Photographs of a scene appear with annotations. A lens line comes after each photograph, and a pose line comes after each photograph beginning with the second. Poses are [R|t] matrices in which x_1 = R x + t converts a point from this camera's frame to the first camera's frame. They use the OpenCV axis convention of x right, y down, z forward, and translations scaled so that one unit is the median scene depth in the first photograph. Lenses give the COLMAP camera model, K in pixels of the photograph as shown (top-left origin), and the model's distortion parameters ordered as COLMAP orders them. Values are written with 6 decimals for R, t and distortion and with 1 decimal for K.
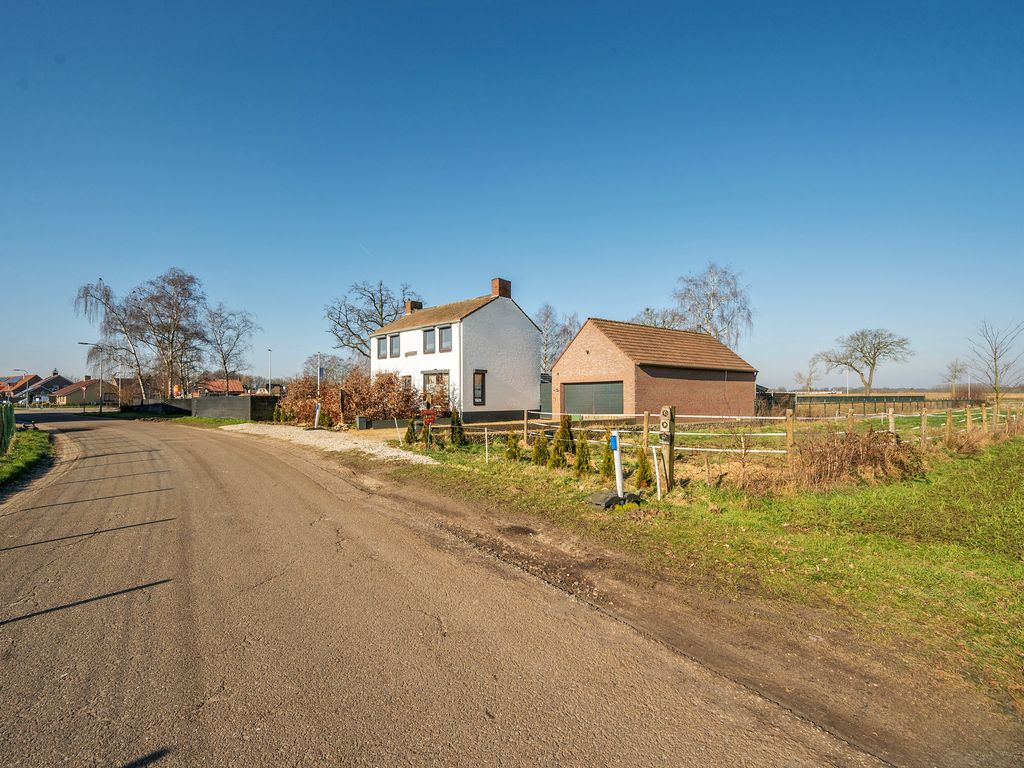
lens RADIAL K [[457.1, 0, 512.0], [0, 457.1, 384.0], [0, 0, 1]] dist [-0.001145, -0.000054]
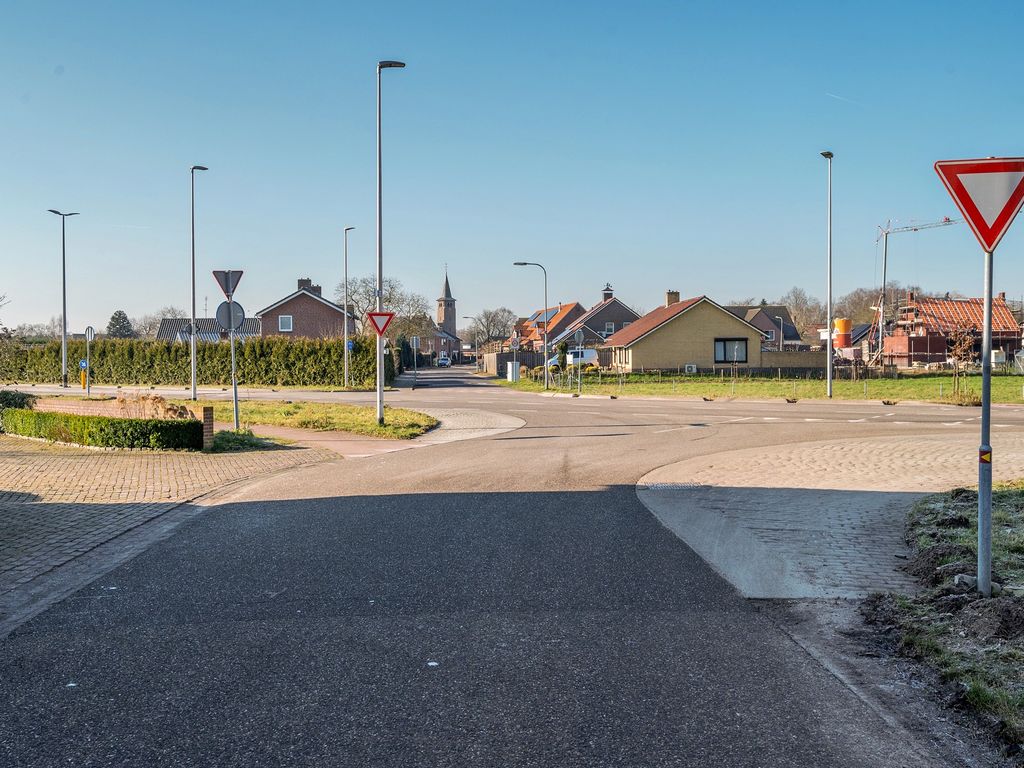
lens RADIAL K [[908.9, 0, 511.0], [0, 908.9, 373.1], [0, 0, 1]] dist [-0.001045, 0.001003]
pose [[0.631570, 0.018954, -0.775087, -0.423816], [0.023697, 0.998762, 0.043732, 0.010572], [0.774957, -0.045987, 0.630339, 0.417634]]
